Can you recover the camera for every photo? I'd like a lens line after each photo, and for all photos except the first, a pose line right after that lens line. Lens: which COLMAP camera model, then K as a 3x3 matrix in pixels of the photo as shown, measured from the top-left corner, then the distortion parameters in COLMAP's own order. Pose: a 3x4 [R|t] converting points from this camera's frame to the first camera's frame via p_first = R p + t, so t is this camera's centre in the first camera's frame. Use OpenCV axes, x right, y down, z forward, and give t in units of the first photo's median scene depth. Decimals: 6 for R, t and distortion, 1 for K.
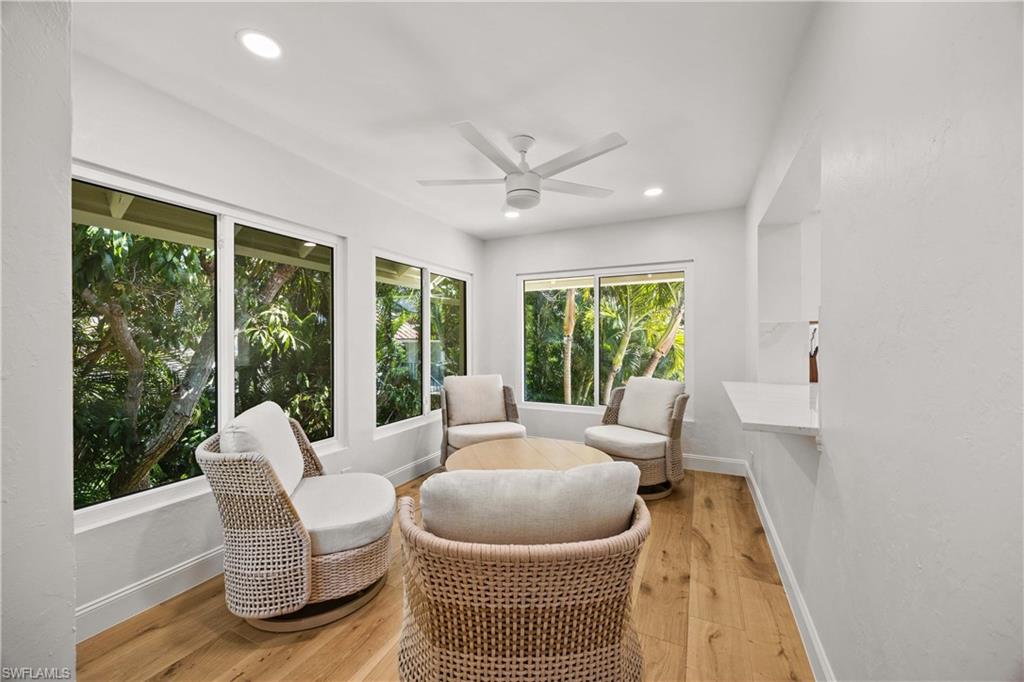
lens RADIAL K [[393.7, 0, 519.6], [0, 393.7, 341.9], [0, 0, 1]] dist [-0.000498, 0.000019]
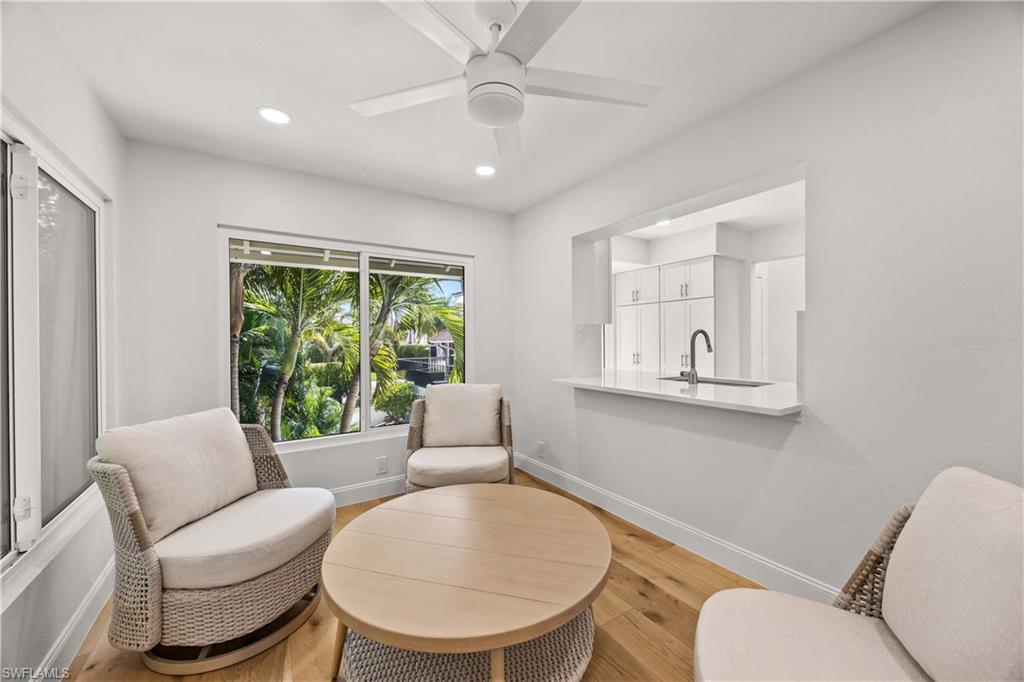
lens RADIAL K [[393.7, 0, 517.9], [0, 393.7, 338.2], [0, 0, 1]] dist [-0.000498, 0.000019]
pose [[0.509059, -0.002994, 0.860726, -0.347642], [0.002793, 0.999994, 0.001826, -0.011032], [-0.860727, 0.001474, 0.509064, 0.447501]]
